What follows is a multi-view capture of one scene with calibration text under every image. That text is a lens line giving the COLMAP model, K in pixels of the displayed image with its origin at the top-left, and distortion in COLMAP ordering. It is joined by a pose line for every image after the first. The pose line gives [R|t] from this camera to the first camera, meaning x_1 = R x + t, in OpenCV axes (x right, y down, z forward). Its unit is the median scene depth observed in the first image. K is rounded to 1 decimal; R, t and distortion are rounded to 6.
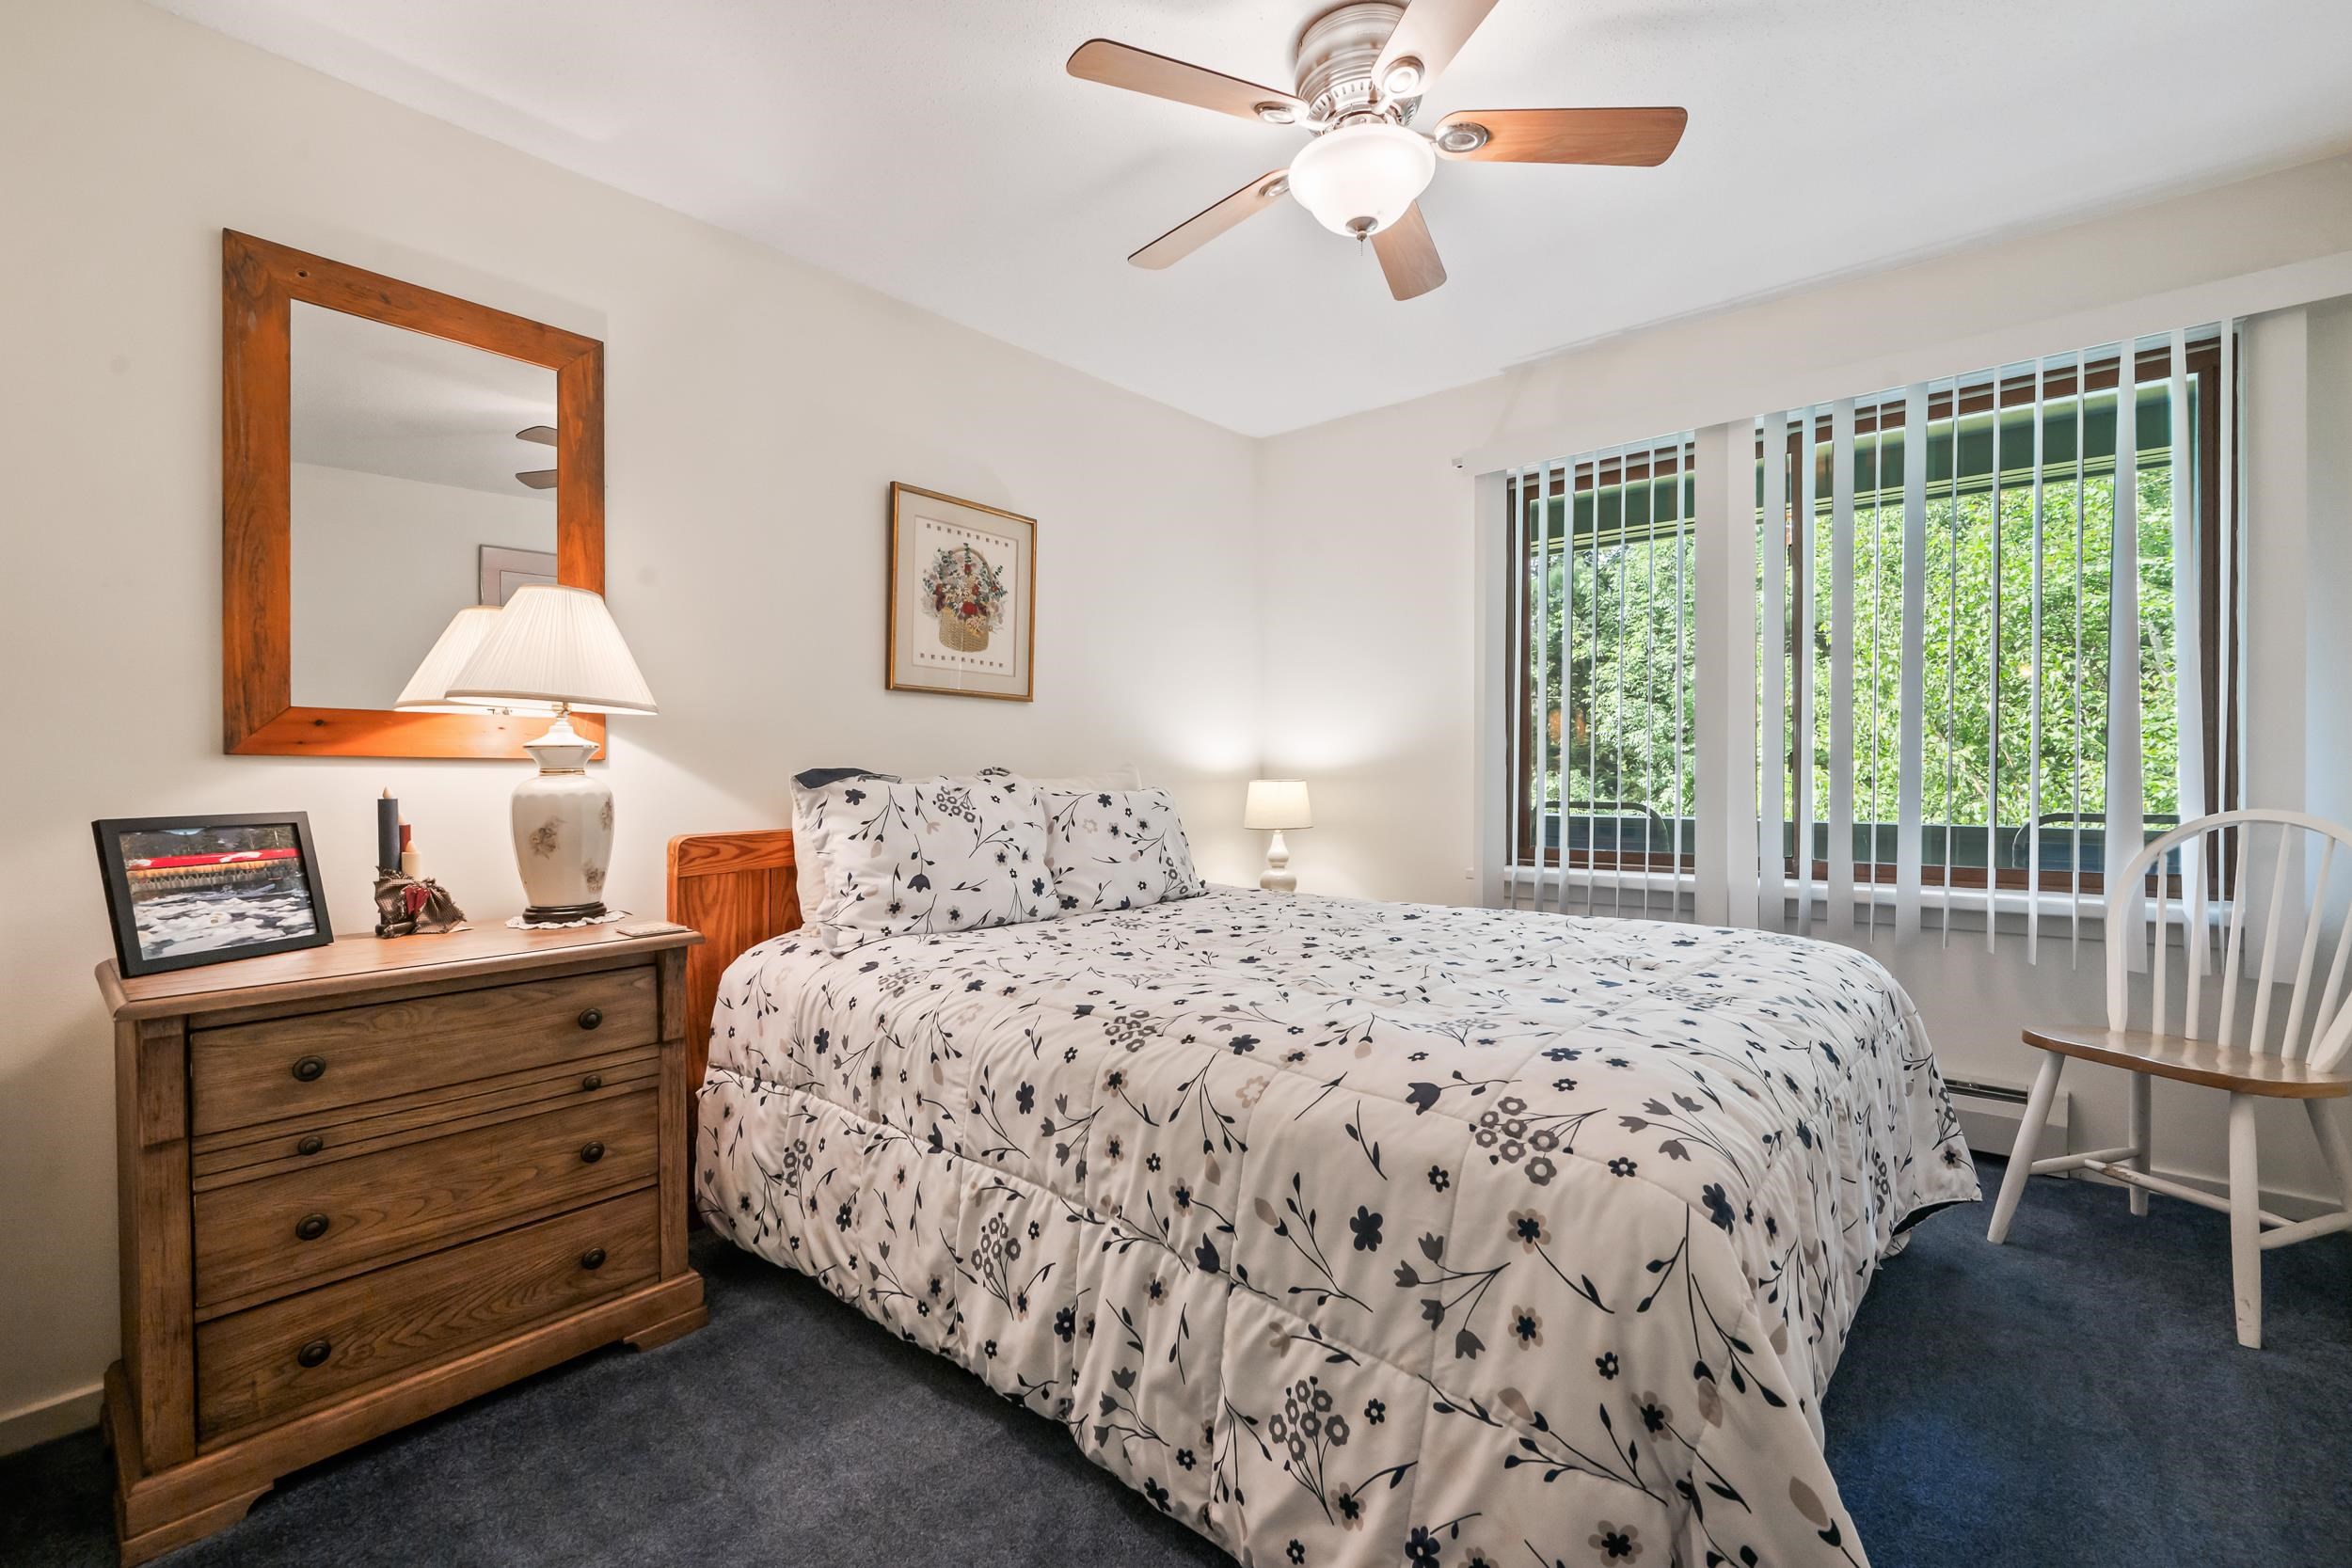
lens RADIAL K [[1015.0, 0, 1179.7], [0, 1015.0, 791.4], [0, 0, 1]] dist [0.000145, -0.000700]
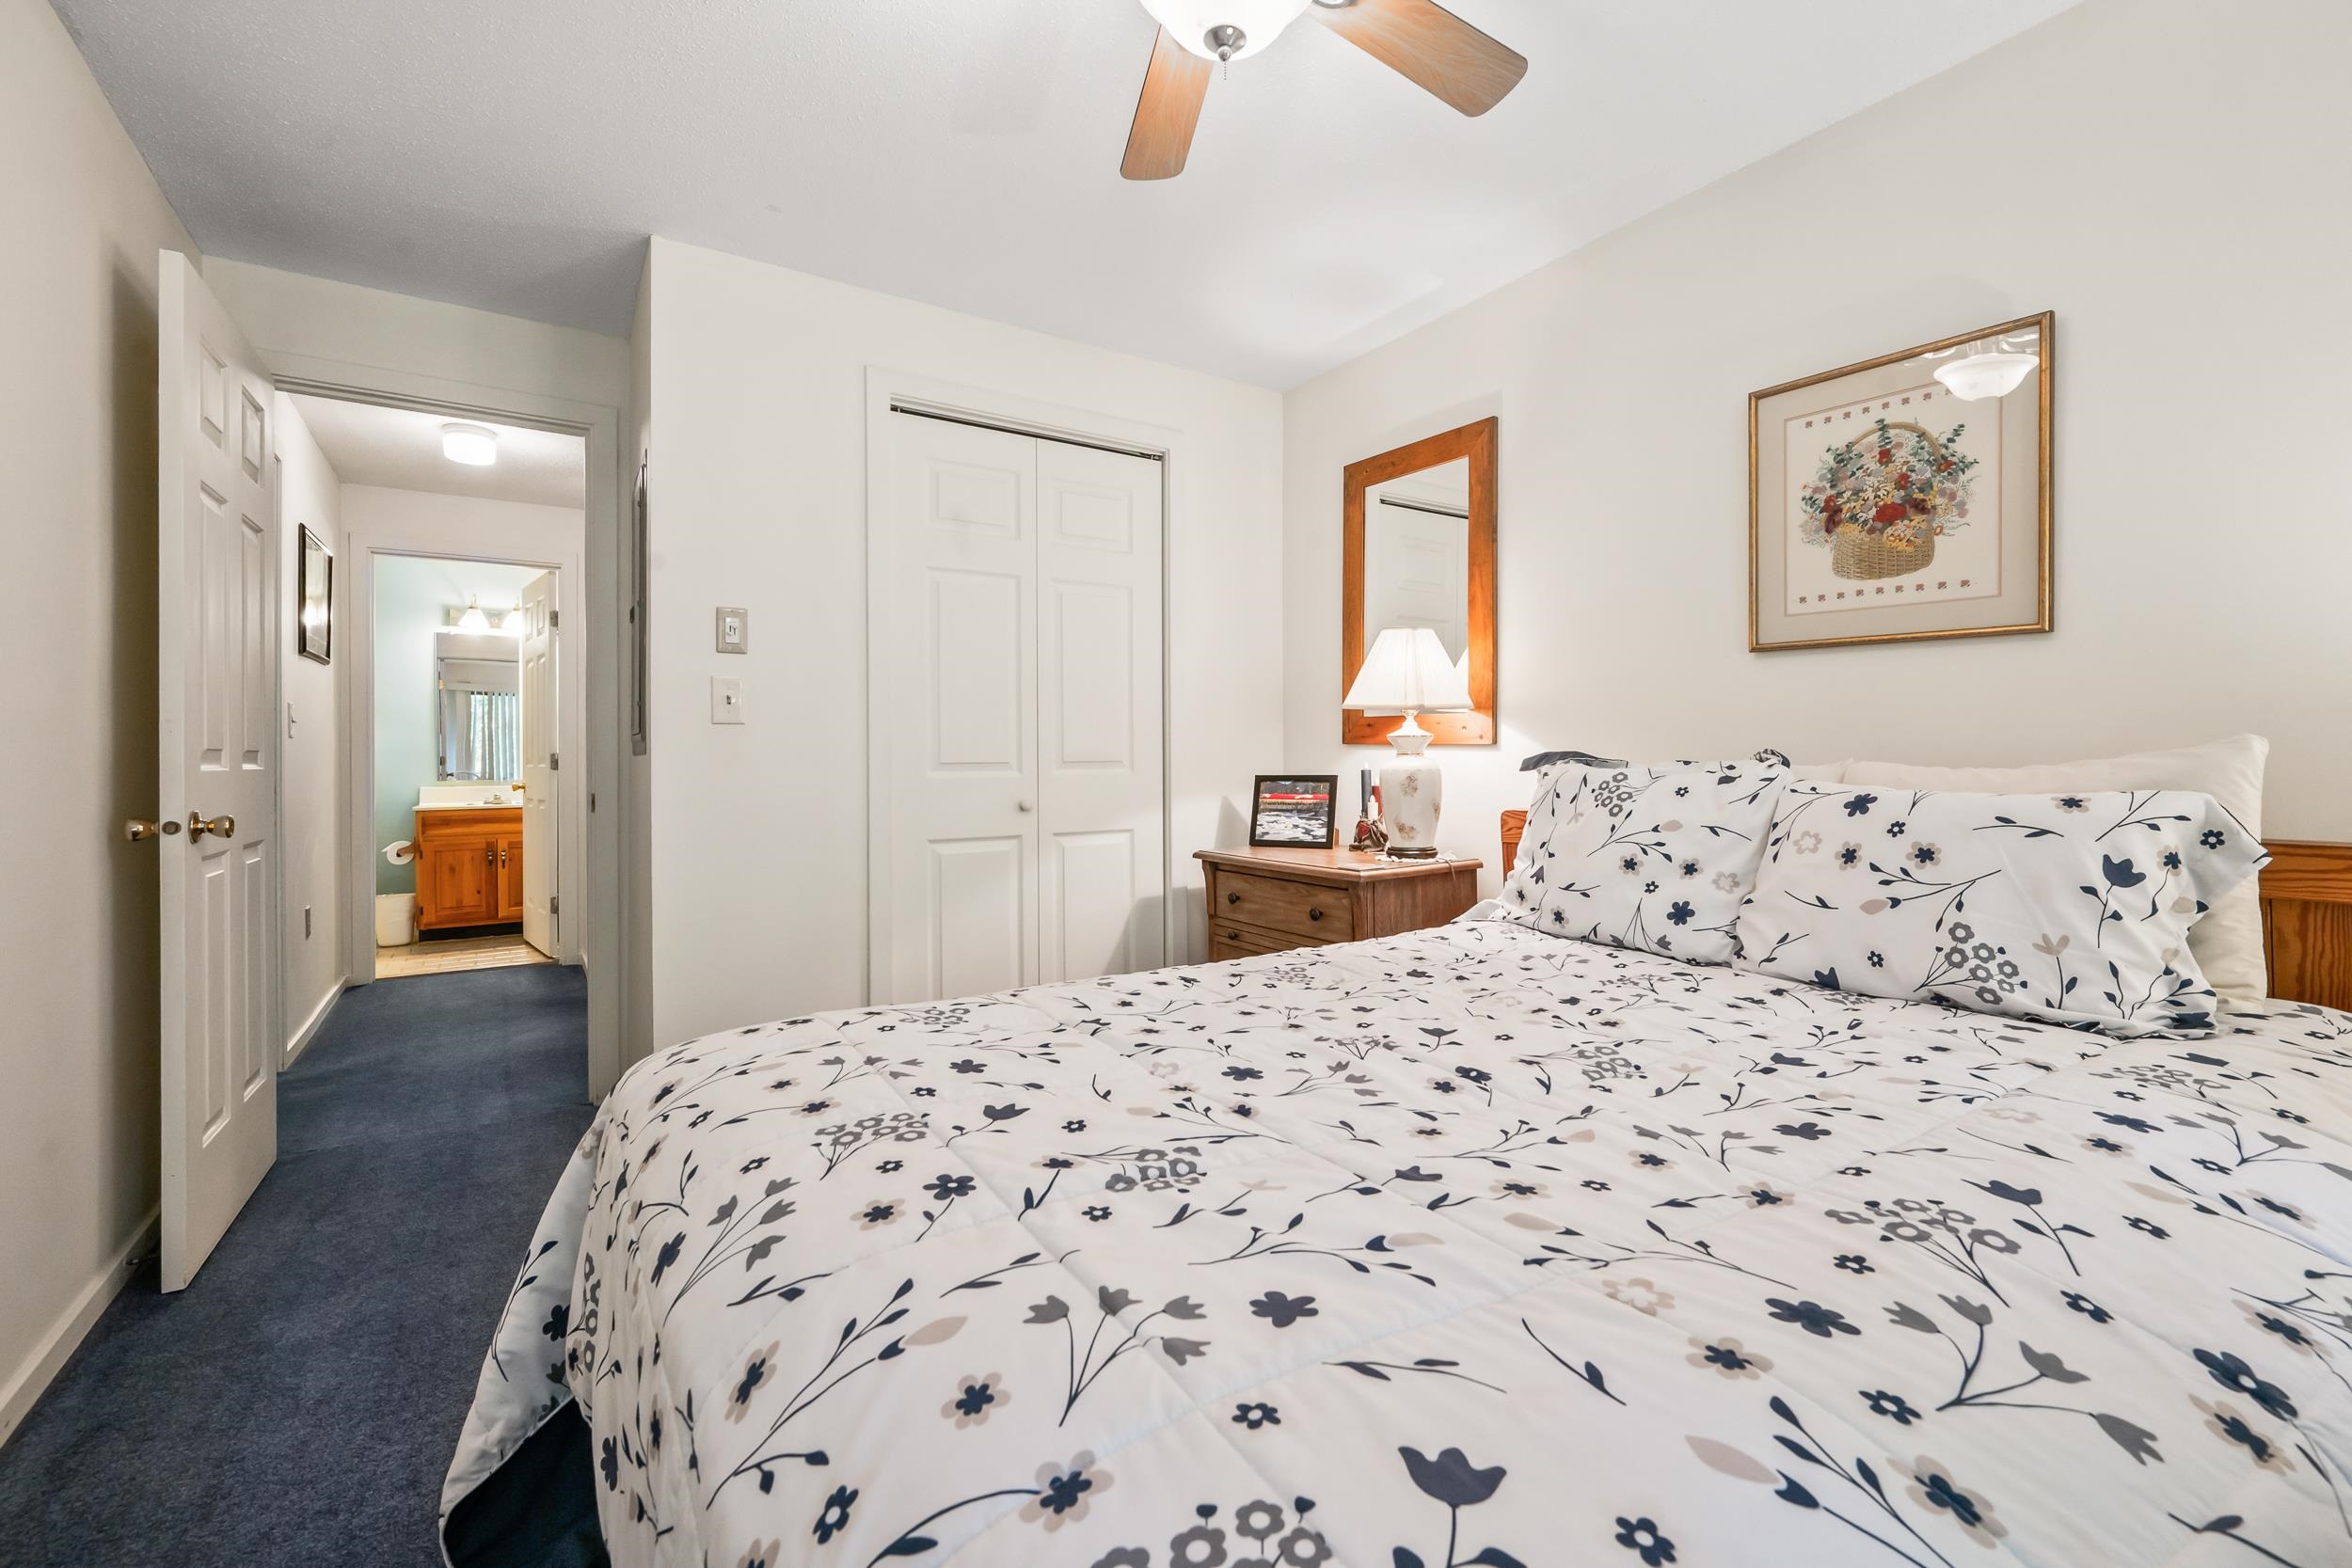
lens RADIAL K [[1015.0, 0, 1188.8], [0, 1015.0, 763.6], [0, 0, 1]] dist [0.000145, -0.000700]
pose [[-0.276220, 0.013569, -0.960999, 0.642440], [-0.017399, 0.999666, 0.019117, -0.020854], [0.960937, 0.022001, -0.275892, 0.834738]]
